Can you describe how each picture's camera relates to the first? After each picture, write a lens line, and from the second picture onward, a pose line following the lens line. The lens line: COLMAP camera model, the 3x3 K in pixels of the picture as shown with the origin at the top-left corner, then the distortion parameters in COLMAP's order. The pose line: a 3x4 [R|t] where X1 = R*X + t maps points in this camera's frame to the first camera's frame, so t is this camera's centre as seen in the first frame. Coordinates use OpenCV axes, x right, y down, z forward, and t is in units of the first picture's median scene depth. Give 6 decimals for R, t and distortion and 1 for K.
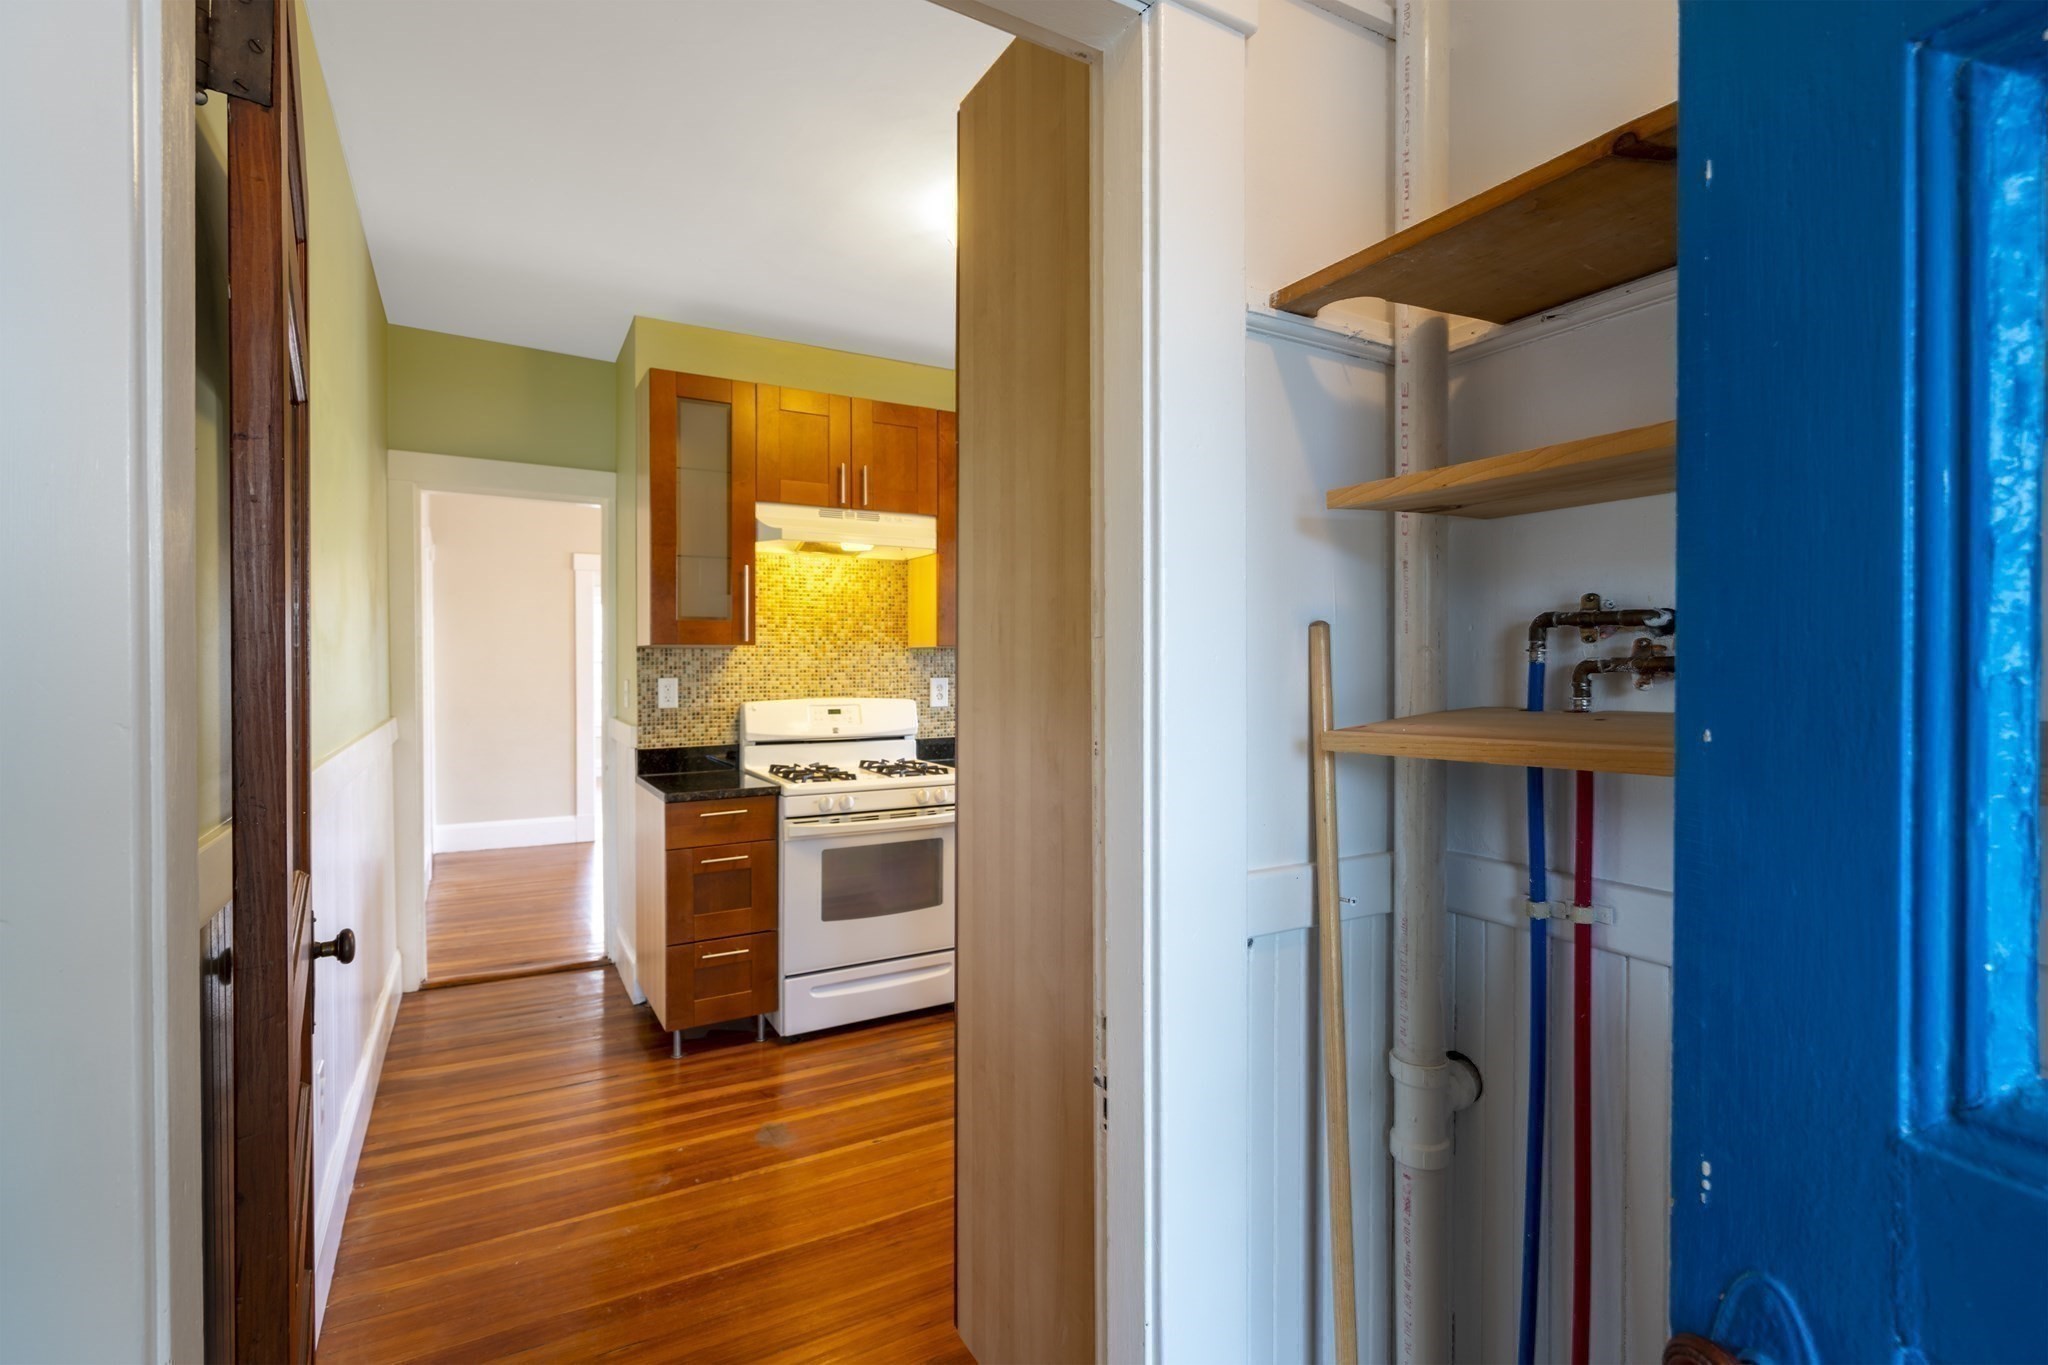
lens RADIAL K [[922.7, 0, 991.5], [0, 922.7, 672.7], [0, 0, 1]] dist [-0.003014, -0.000155]
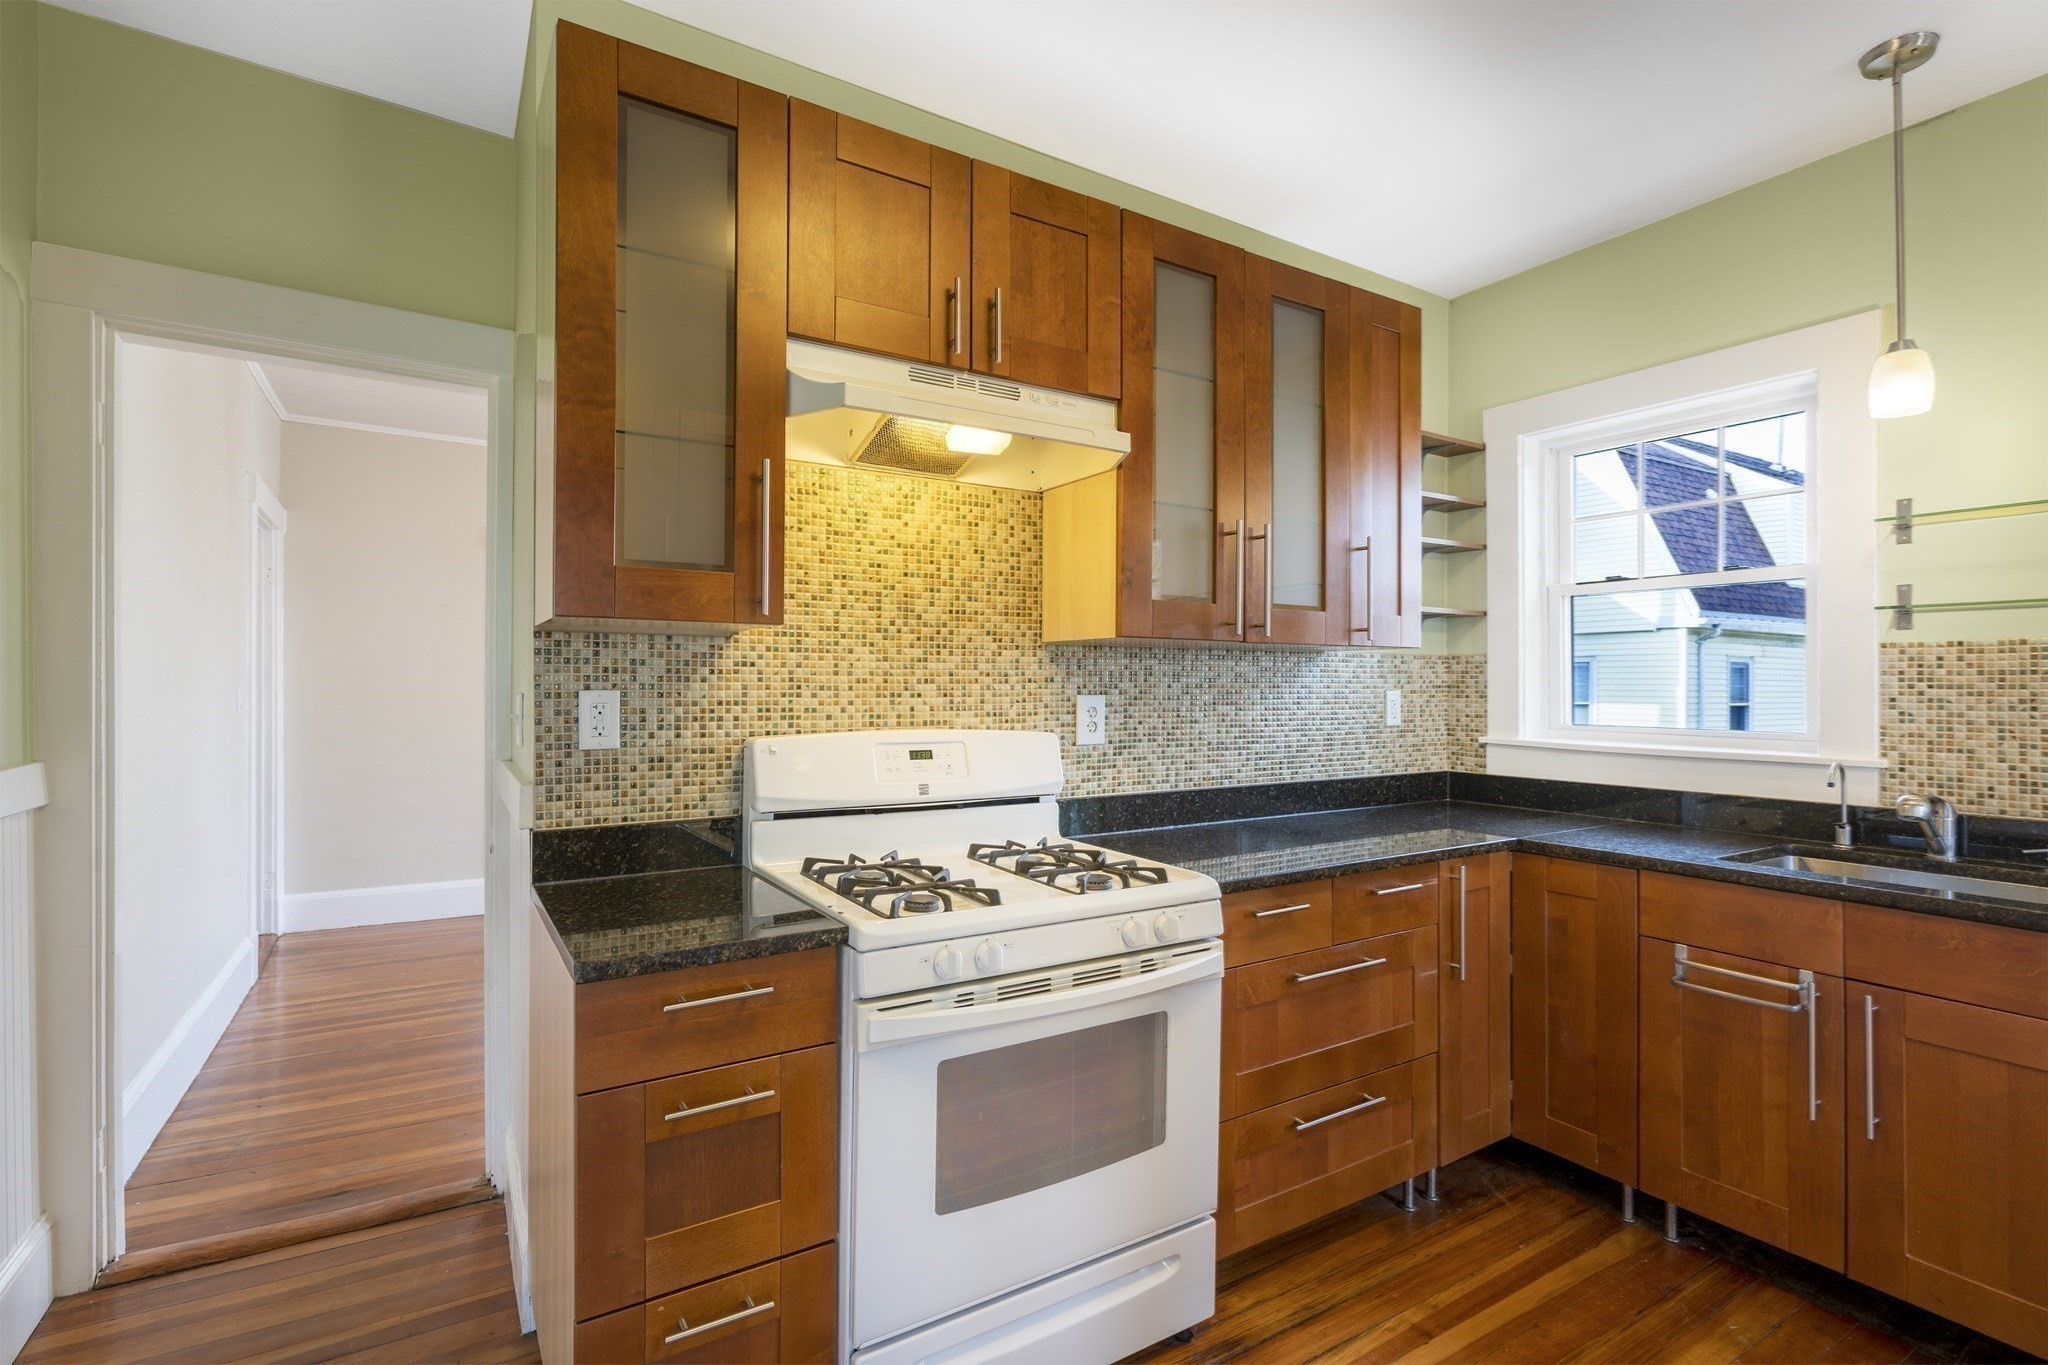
lens RADIAL K [[926.7, 0, 1084.9], [0, 926.7, 690.2], [0, 0, 1]] dist [-0.001370, -0.000102]
pose [[0.992829, 0.008105, 0.119265, -0.143325], [-0.007134, 0.999938, -0.008569, 0.008074], [-0.119327, 0.007657, 0.992825, 0.452875]]
